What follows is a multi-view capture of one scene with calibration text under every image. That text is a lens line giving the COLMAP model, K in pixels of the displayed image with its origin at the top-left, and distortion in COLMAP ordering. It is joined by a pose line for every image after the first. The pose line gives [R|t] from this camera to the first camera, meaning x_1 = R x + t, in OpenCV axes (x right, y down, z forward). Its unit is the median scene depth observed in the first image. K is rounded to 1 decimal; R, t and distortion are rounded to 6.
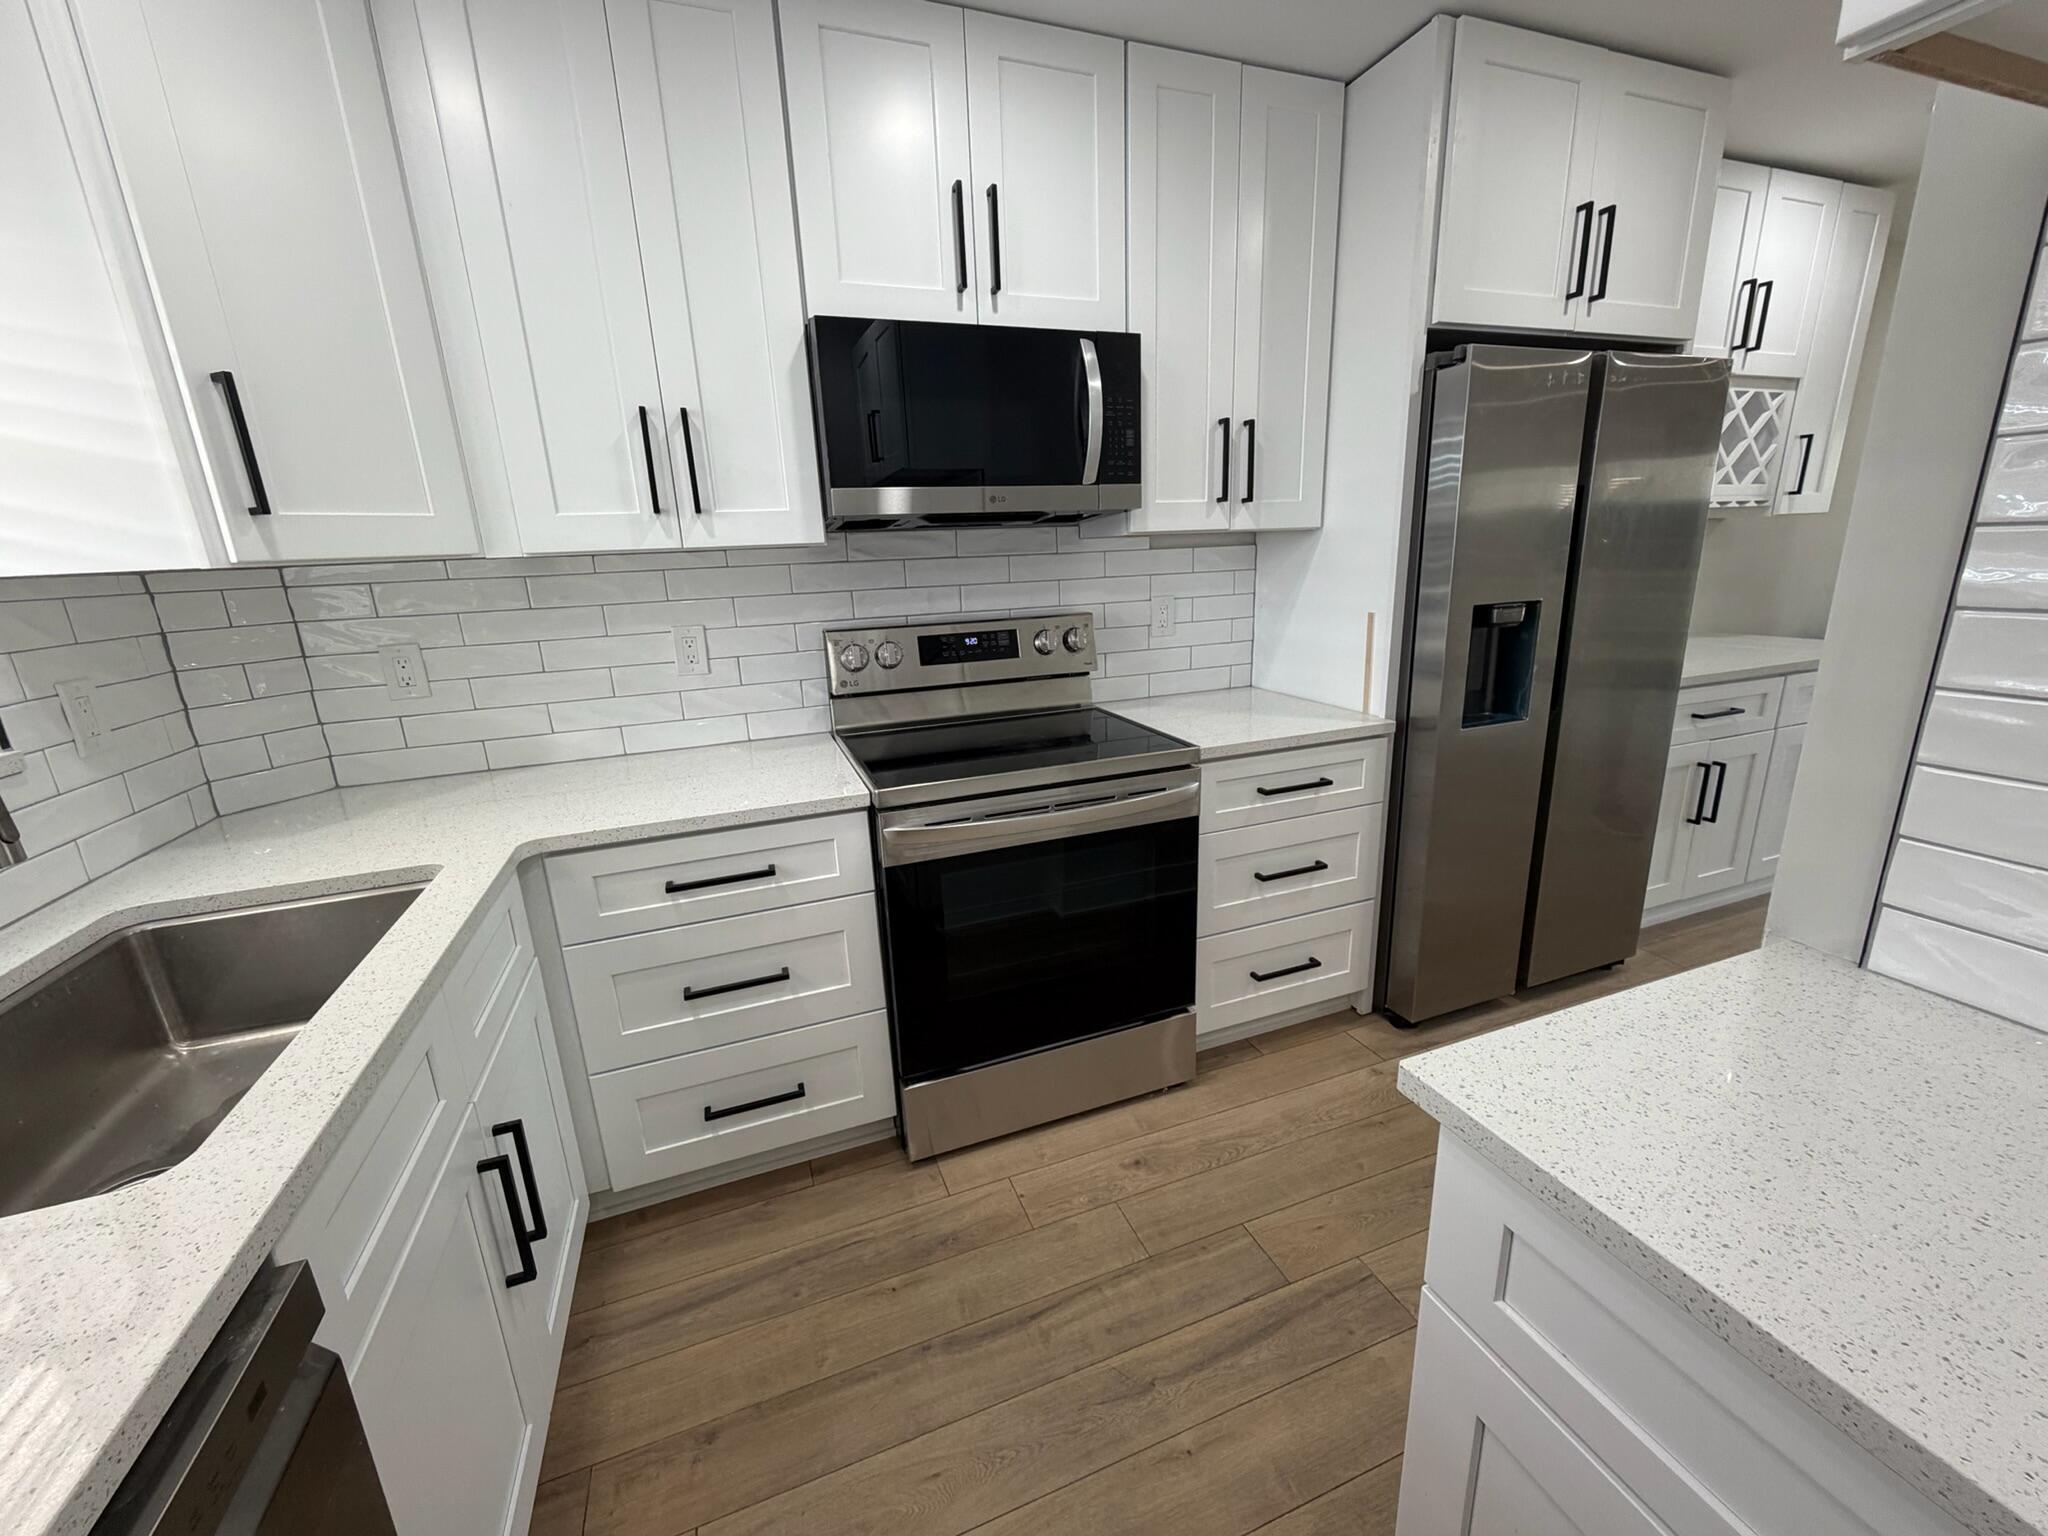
lens RADIAL K [[814.4, 0, 1025.9], [0, 814.4, 770.6], [0, 0, 1]] dist [-0.000289, -0.000011]
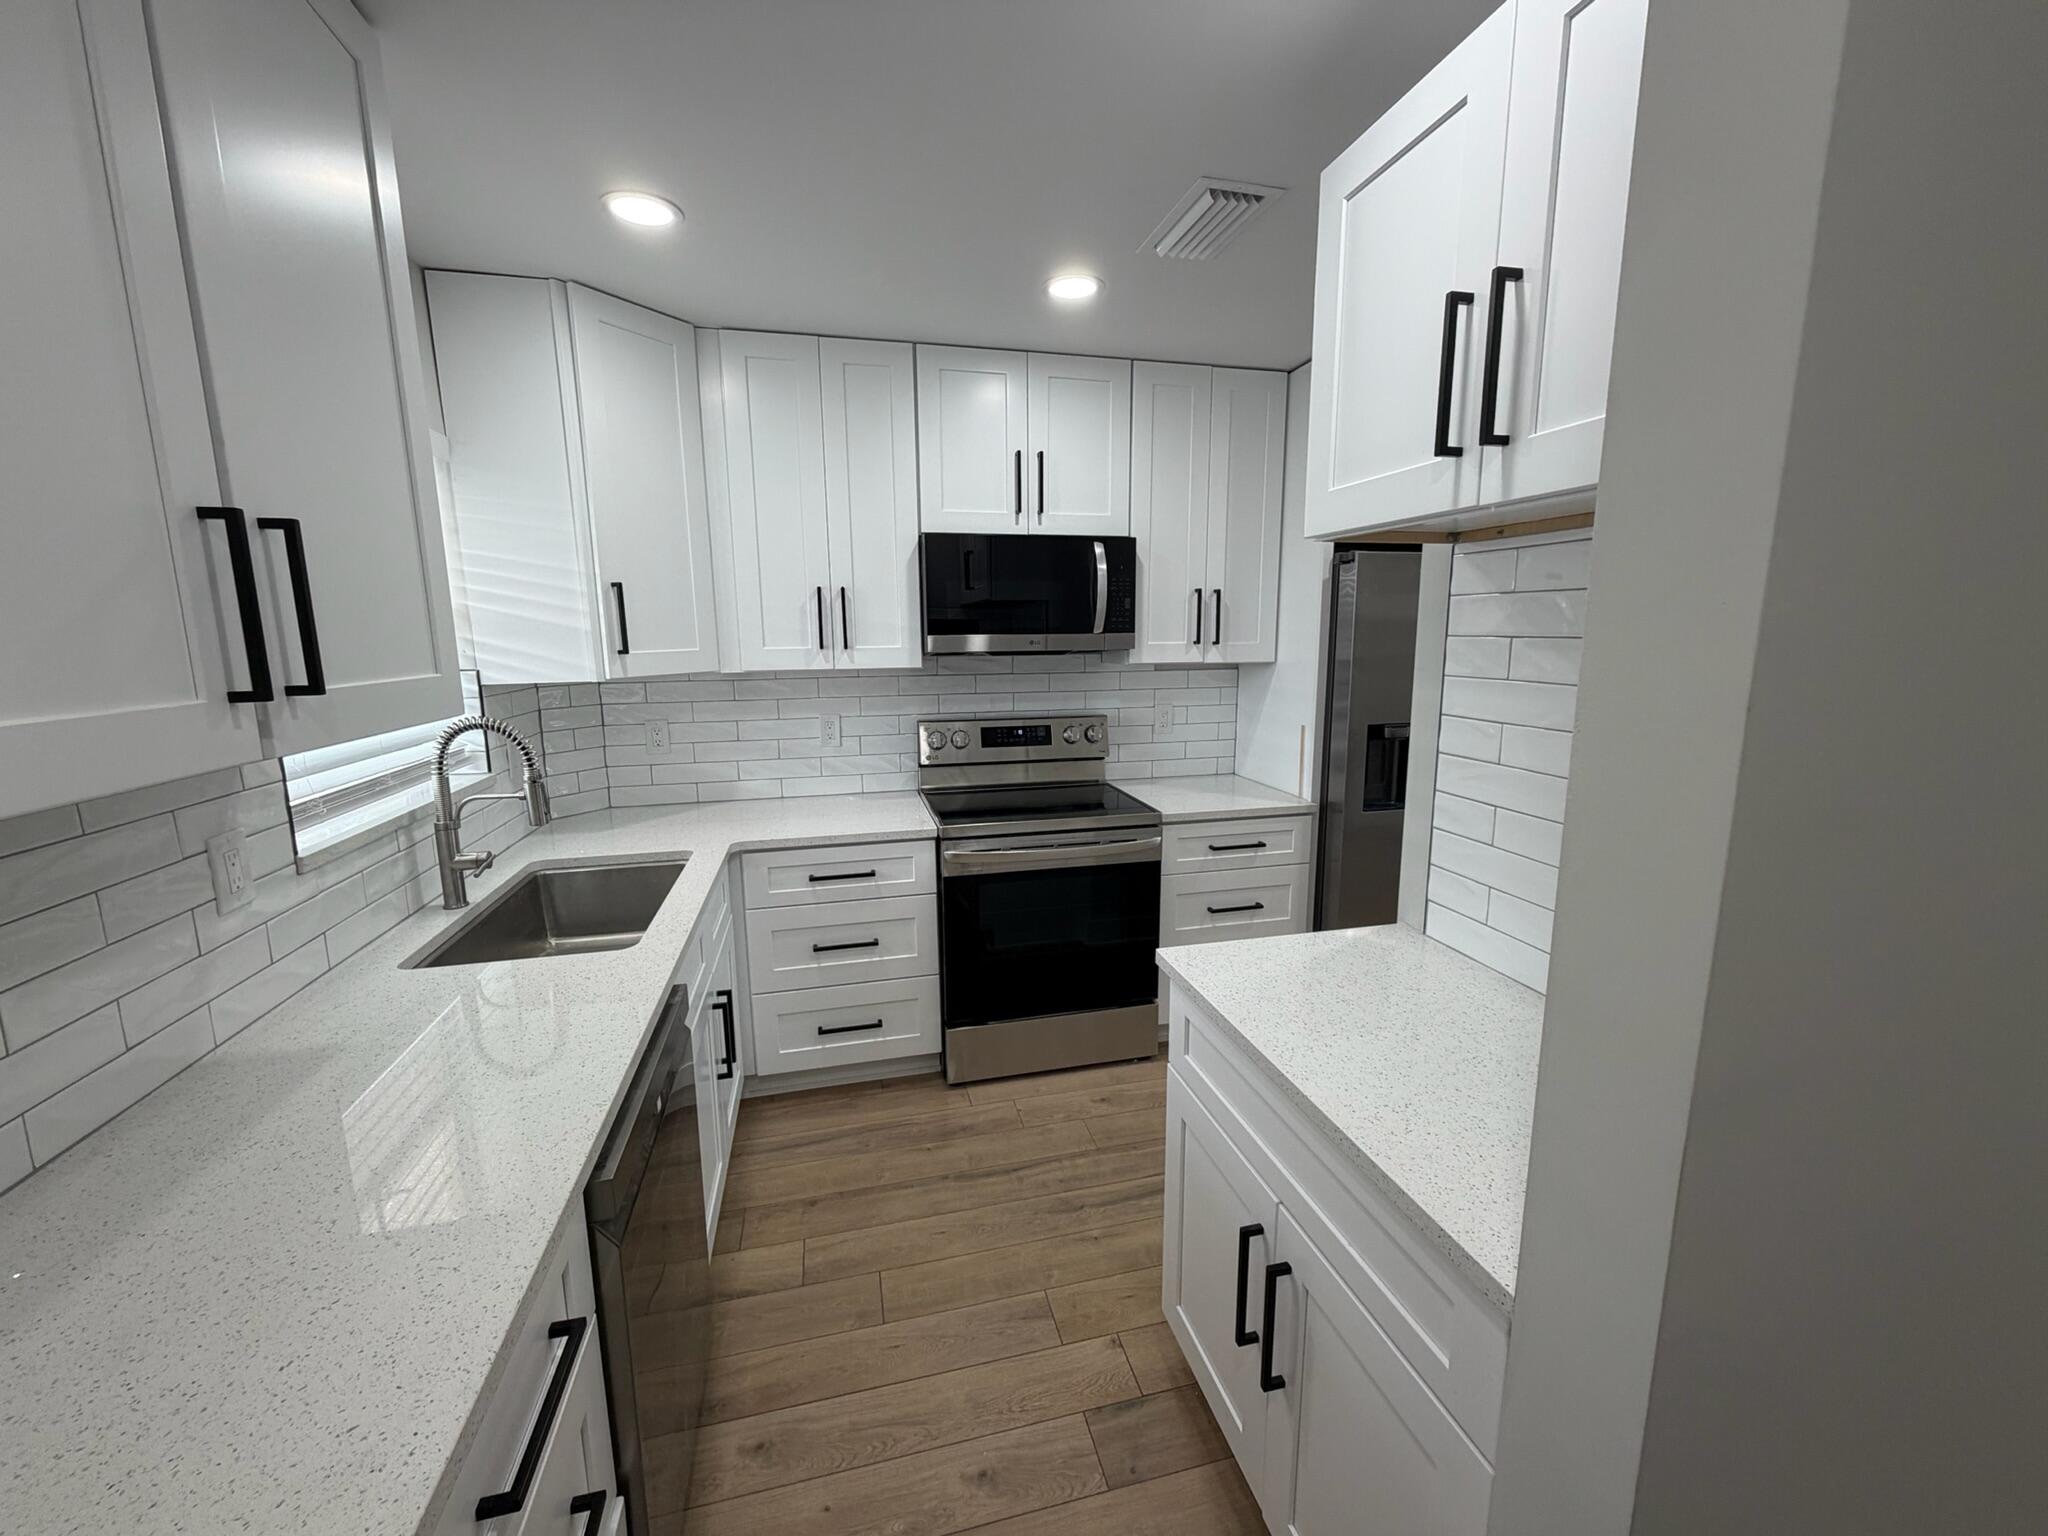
lens RADIAL K [[814.4, 0, 1025.9], [0, 814.4, 770.6], [0, 0, 1]] dist [-0.000289, -0.000011]
pose [[0.991978, 0.050870, -0.115725, 0.138079], [-0.061226, 0.994257, -0.087771, 0.039621], [0.110595, 0.094152, 0.989396, -0.489471]]
